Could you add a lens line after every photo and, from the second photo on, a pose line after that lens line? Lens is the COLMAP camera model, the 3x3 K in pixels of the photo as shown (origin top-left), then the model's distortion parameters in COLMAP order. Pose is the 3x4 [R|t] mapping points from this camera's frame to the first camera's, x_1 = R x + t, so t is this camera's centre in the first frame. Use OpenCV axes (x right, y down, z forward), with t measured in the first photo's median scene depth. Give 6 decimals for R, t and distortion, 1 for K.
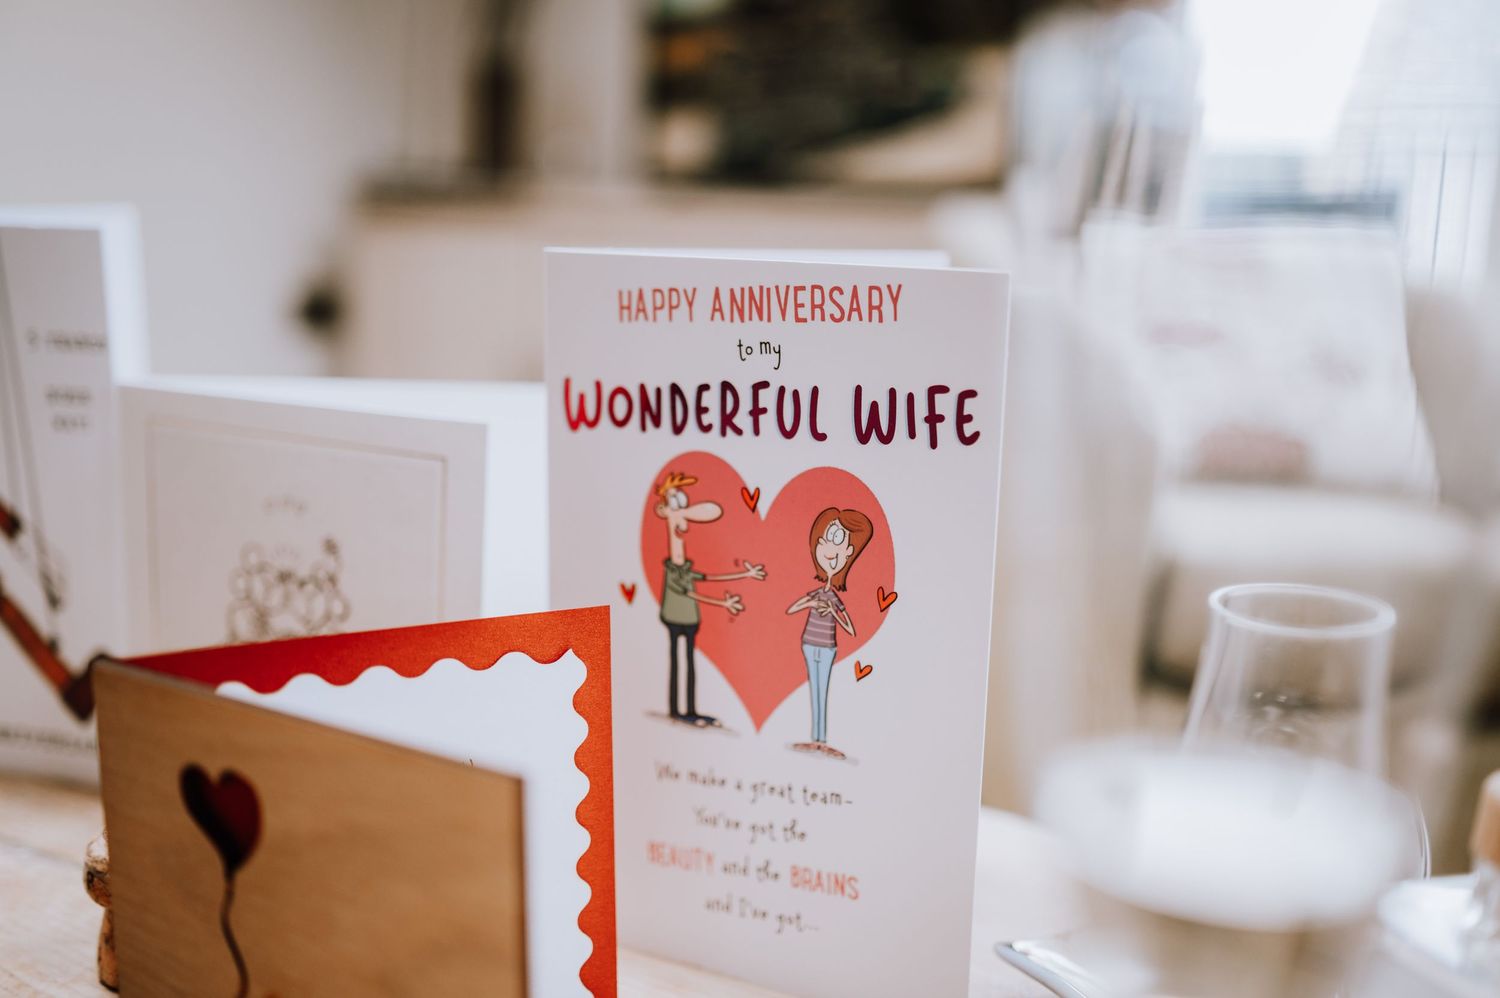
lens RADIAL K [[1448.1, 0, 745.3], [0, 1448.1, 494.1], [0, 0, 1]] dist [-0.000152, 0.000000]
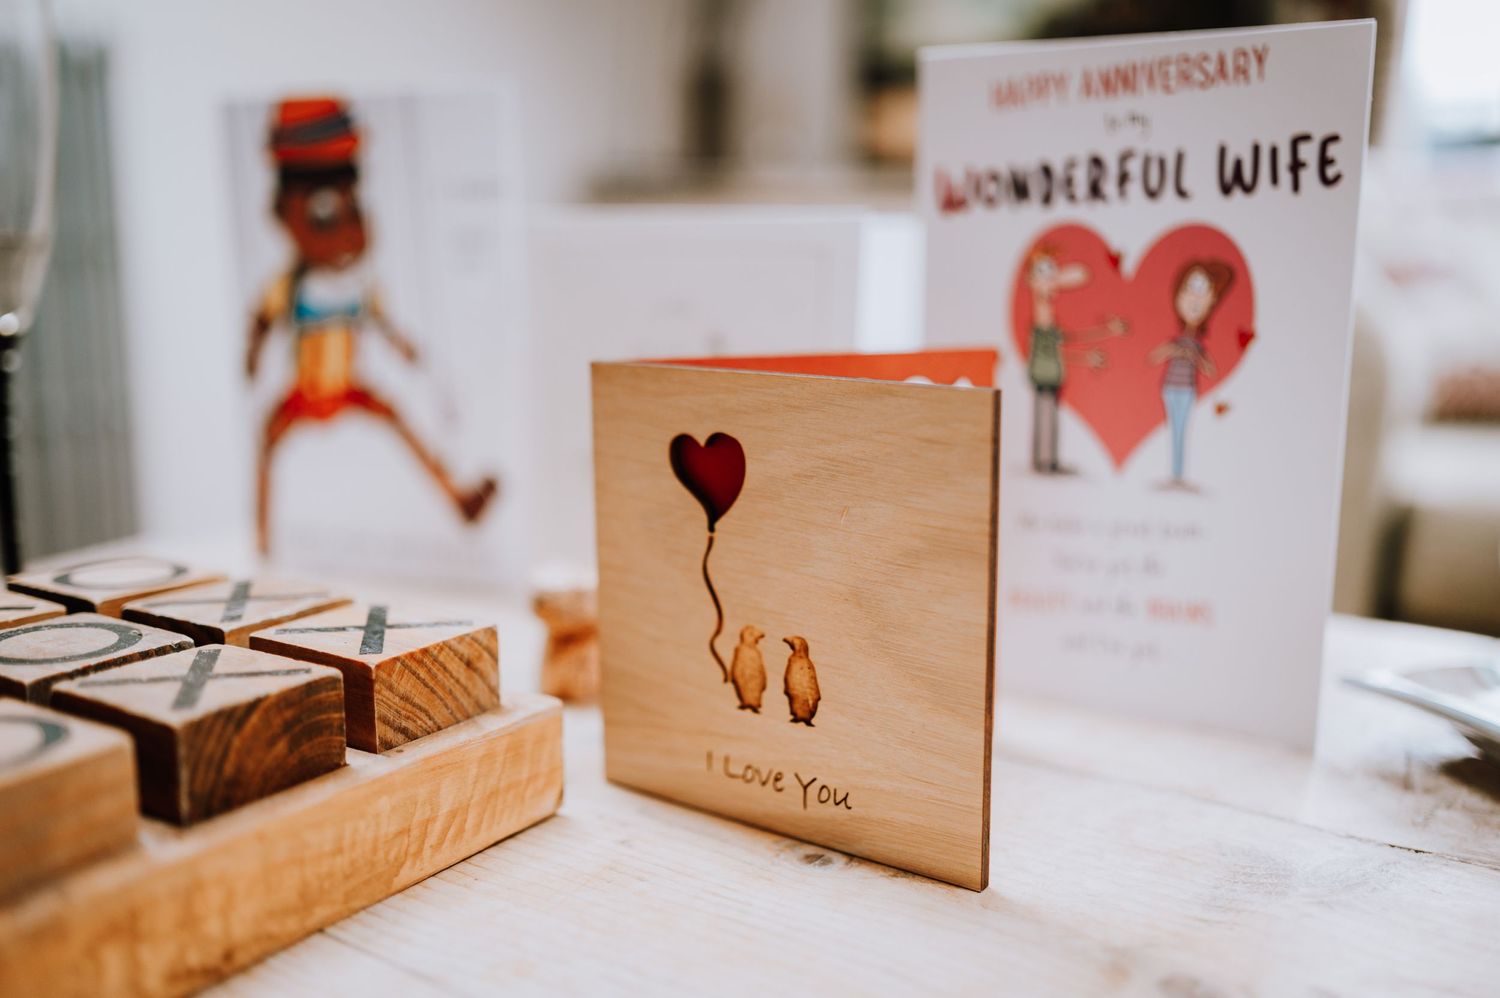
lens RADIAL K [[1448.1, 0, 755.5], [0, 1448.1, 504.0], [0, 0, 1]] dist [-0.000152, 0.000000]
pose [[0.993241, -0.003037, -0.116028, -0.146140], [0.002374, 0.999980, -0.005852, 0.201445], [0.116043, 0.005536, 0.993229, -0.147312]]
